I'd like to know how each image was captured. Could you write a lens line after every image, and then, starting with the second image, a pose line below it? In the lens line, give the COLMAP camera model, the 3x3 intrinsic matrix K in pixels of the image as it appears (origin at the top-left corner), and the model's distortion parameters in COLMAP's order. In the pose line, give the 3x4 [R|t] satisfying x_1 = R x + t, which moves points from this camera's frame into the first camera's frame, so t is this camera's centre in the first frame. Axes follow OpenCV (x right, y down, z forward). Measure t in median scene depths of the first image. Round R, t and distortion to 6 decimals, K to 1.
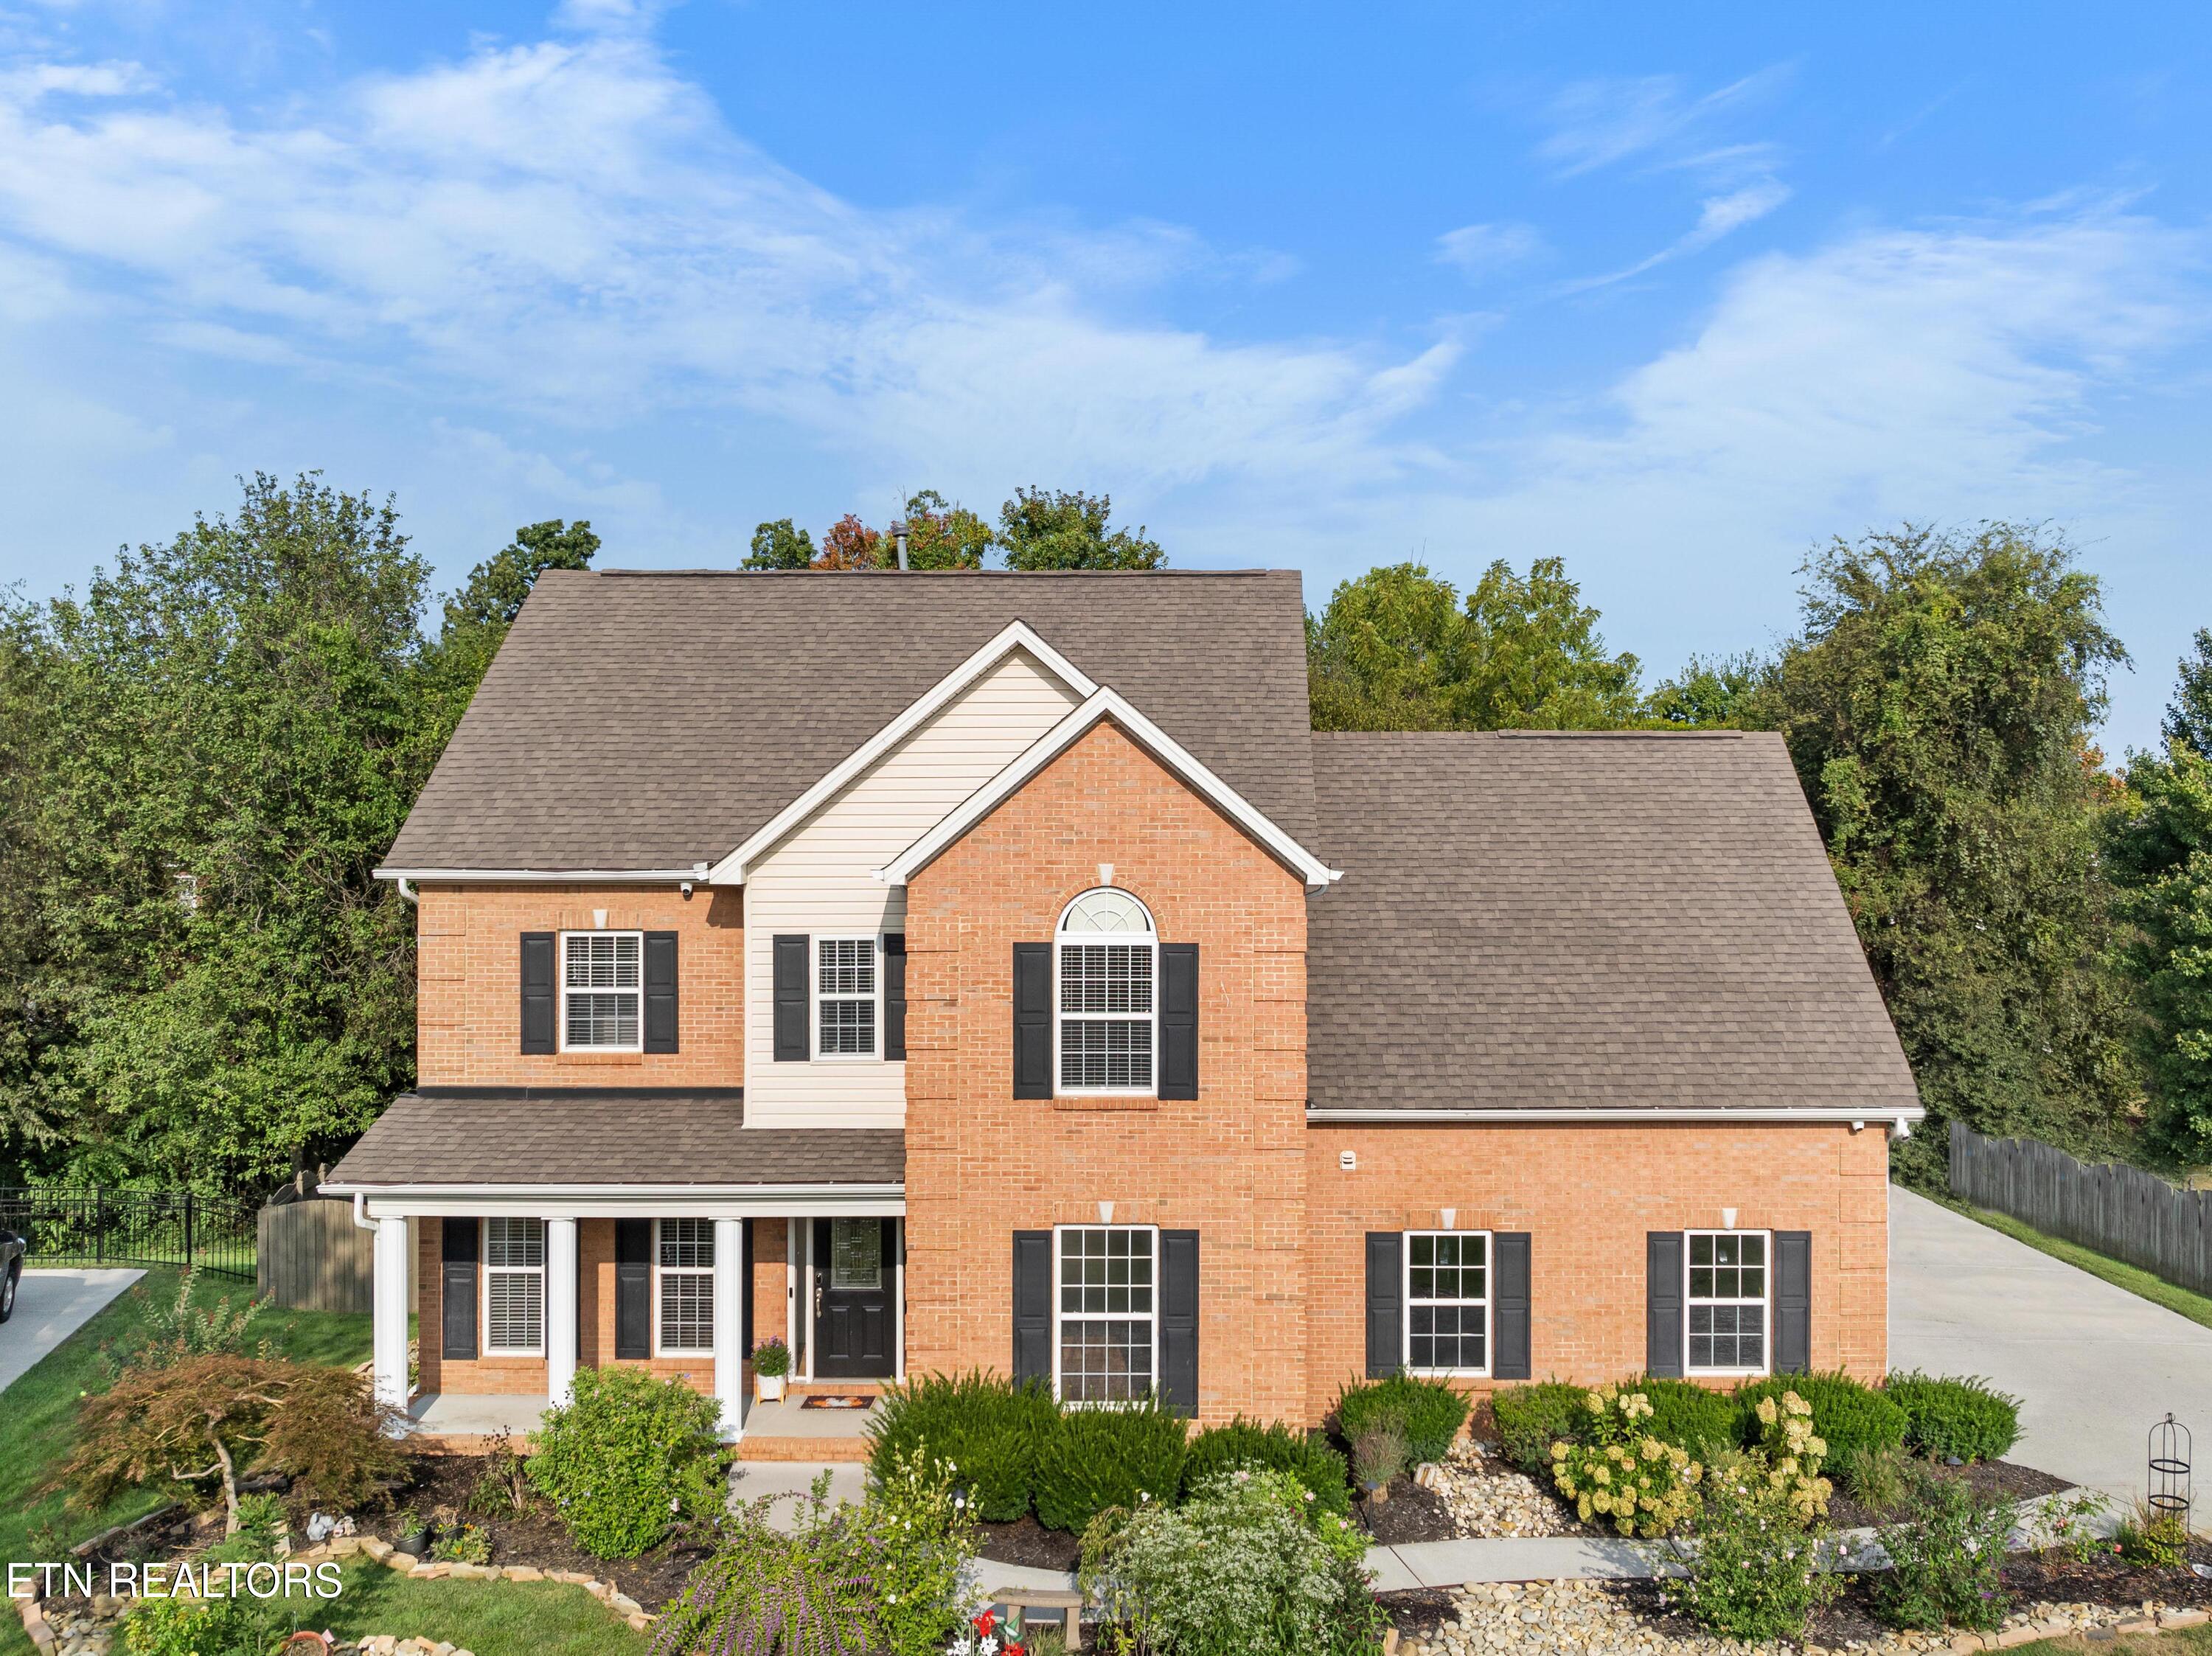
lens RADIAL K [[1868.9, 0, 1226.4], [0, 1868.9, 801.8], [0, 0, 1]] dist [-0.011810, -0.079539]
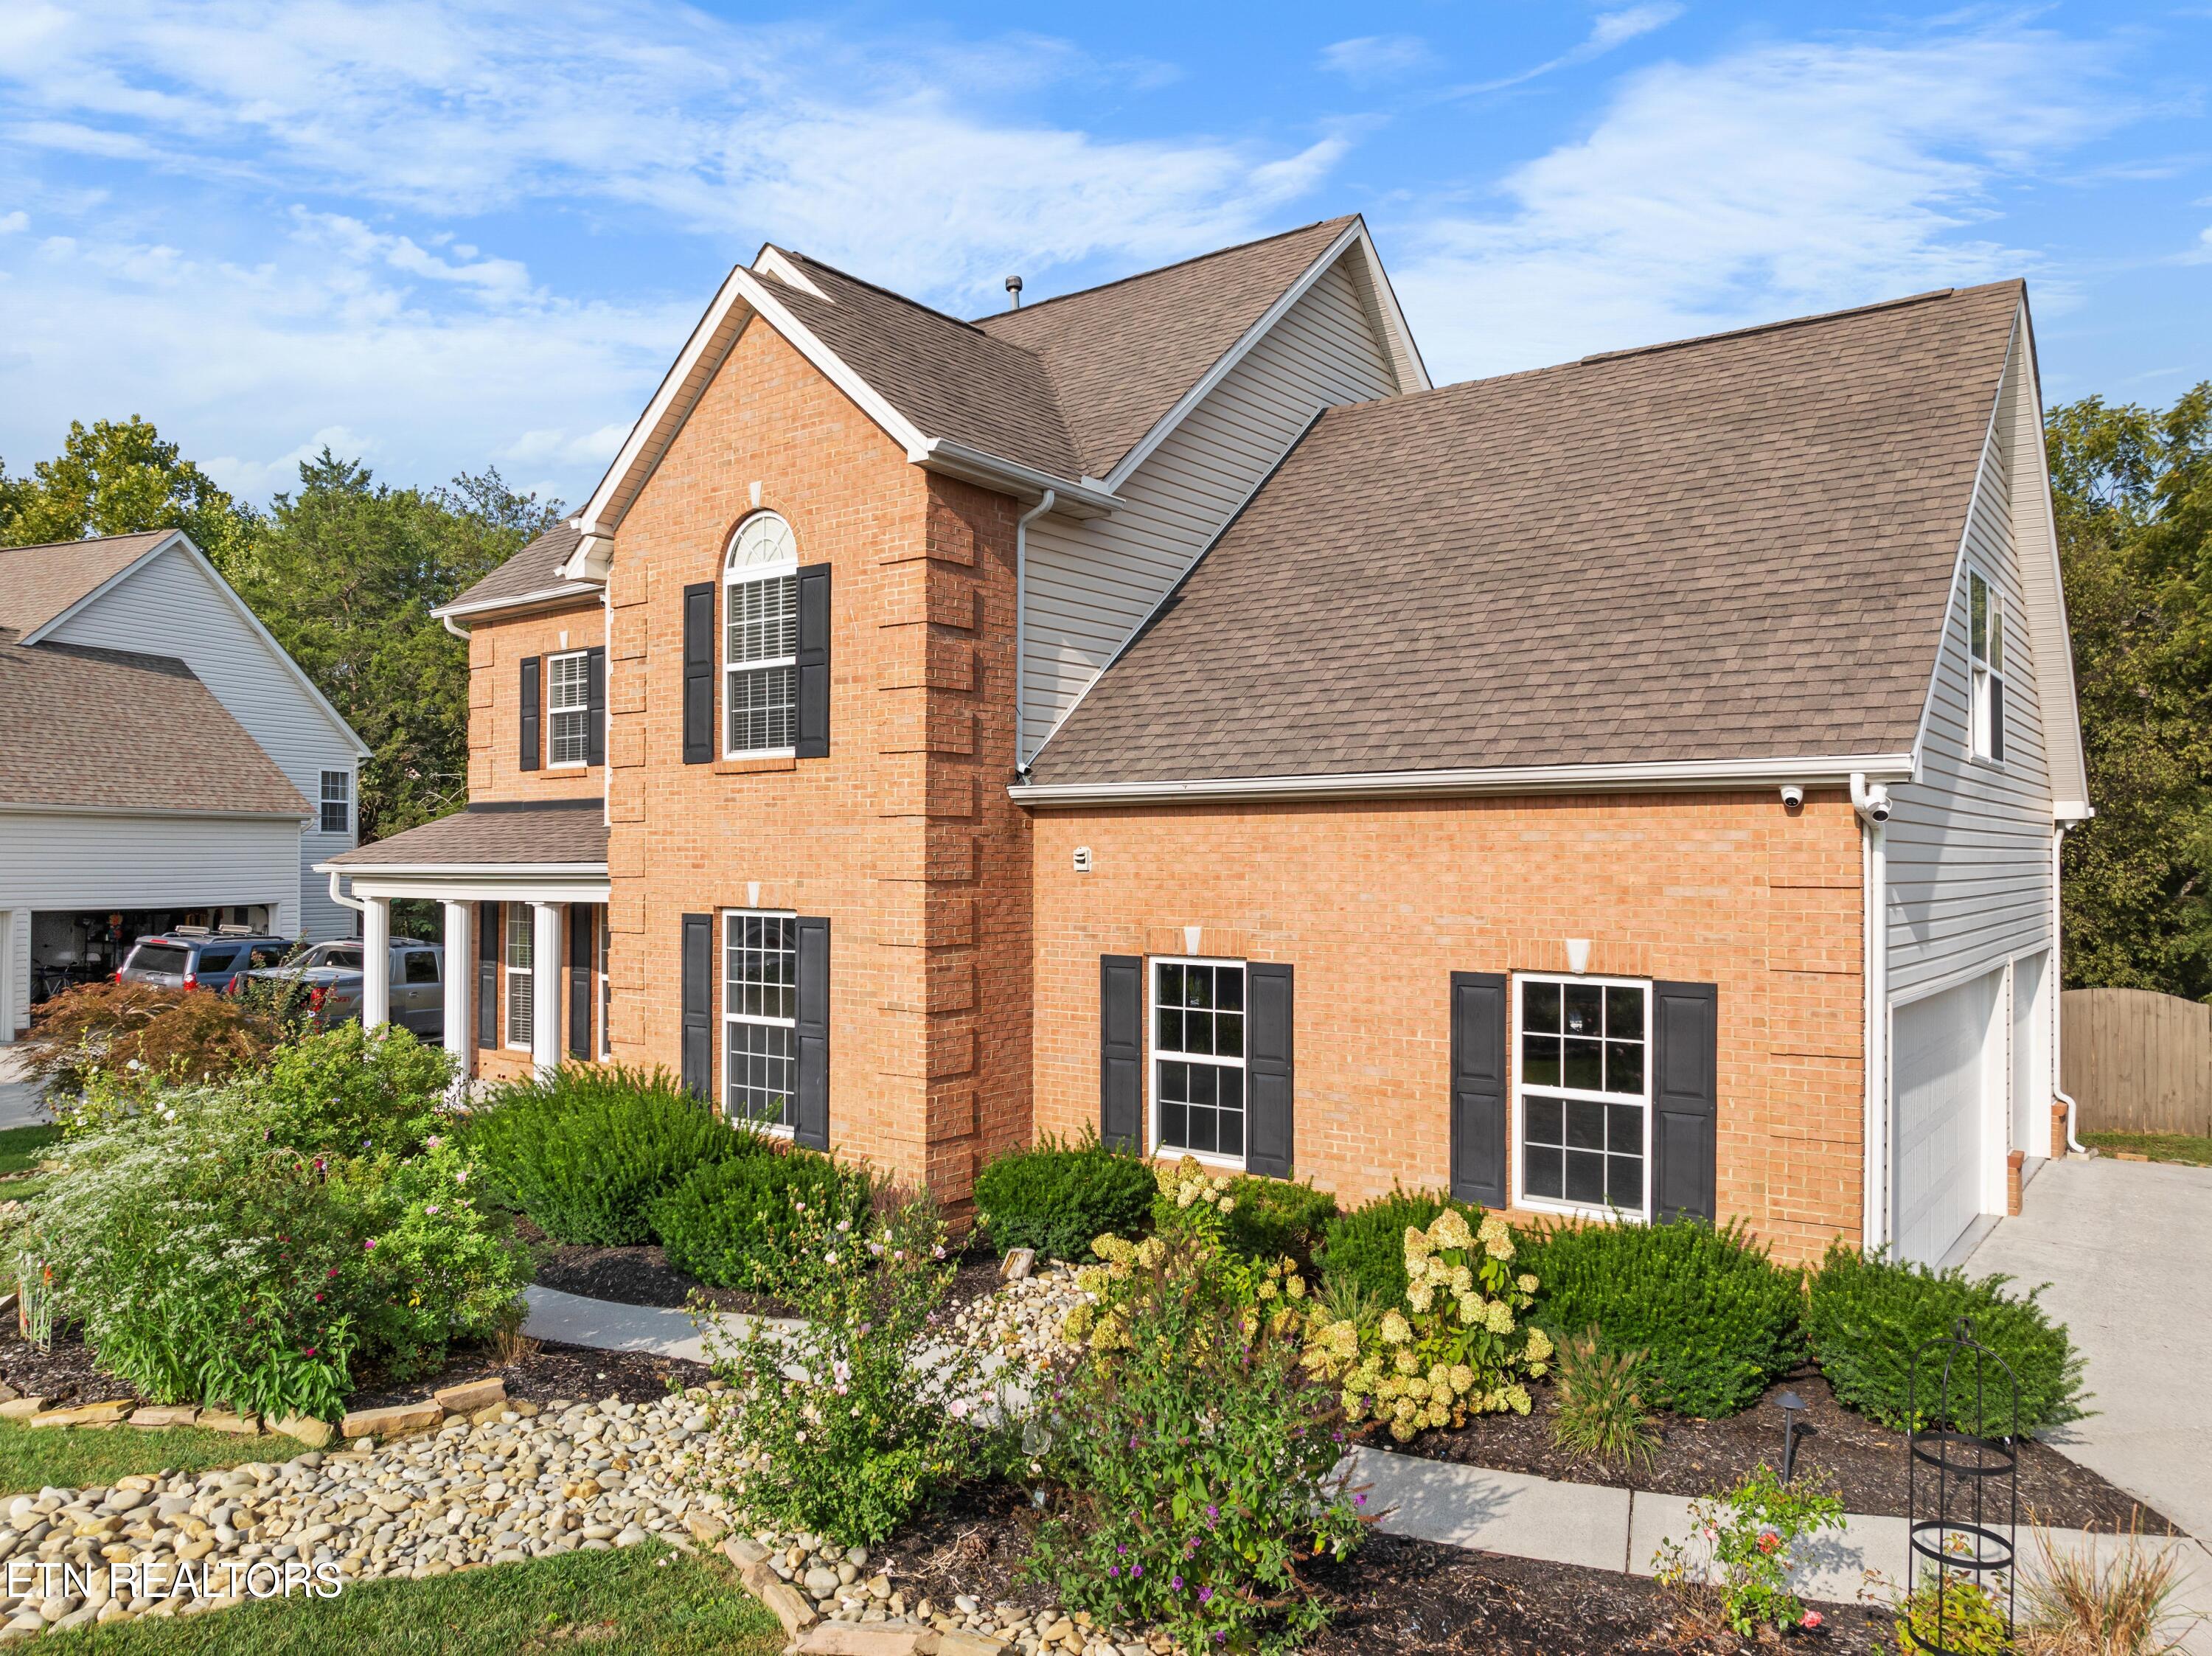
lens RADIAL K [[1566.9, 0, 1106.0], [0, 1566.9, 828.0], [0, 0, 1]] dist [-0.036946, -0.001728]
pose [[0.792168, -0.011731, -0.610190, 0.458830], [0.012950, 0.999913, -0.002412, 0.181425], [0.610165, -0.005991, 0.792252, 0.505742]]
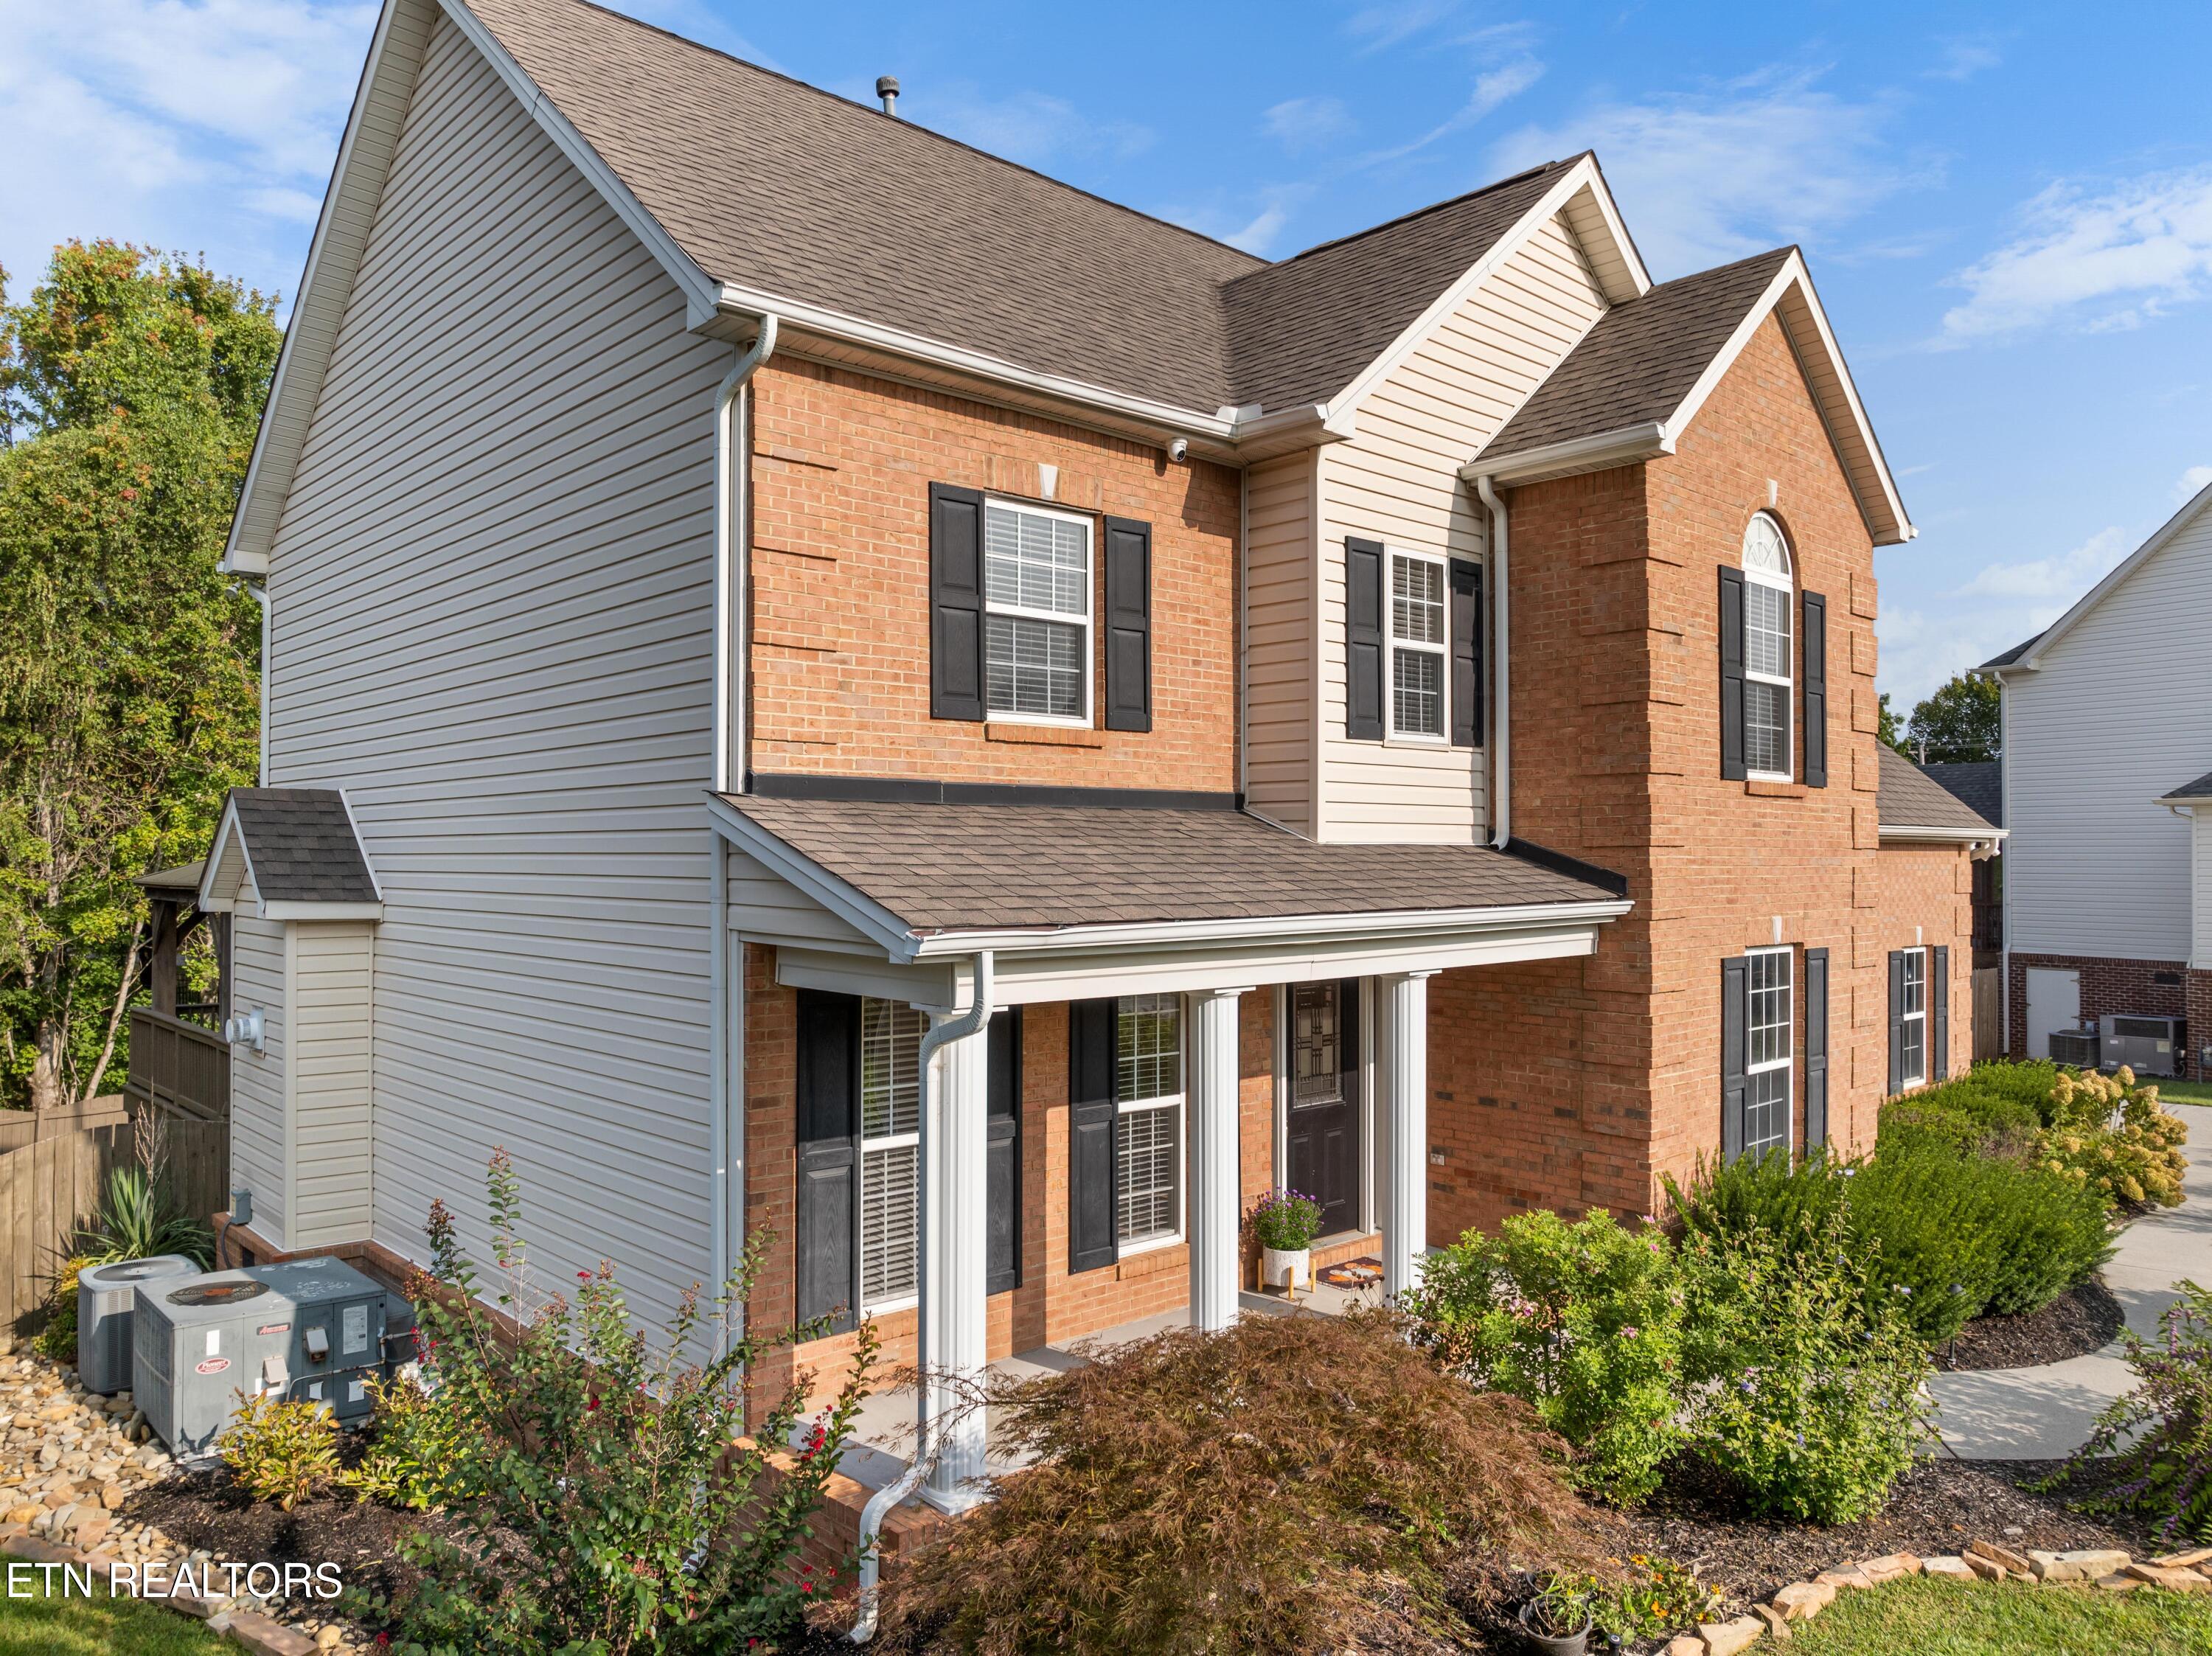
lens RADIAL K [[1566.9, 0, 1106.0], [0, 1566.9, 828.0], [0, 0, 1]] dist [-0.036946, -0.001728]
pose [[0.734683, 0.012621, 0.678294, -0.658928], [-0.015930, 0.999872, -0.001351, 0.171676], [-0.678224, -0.009813, 0.734790, 0.670678]]
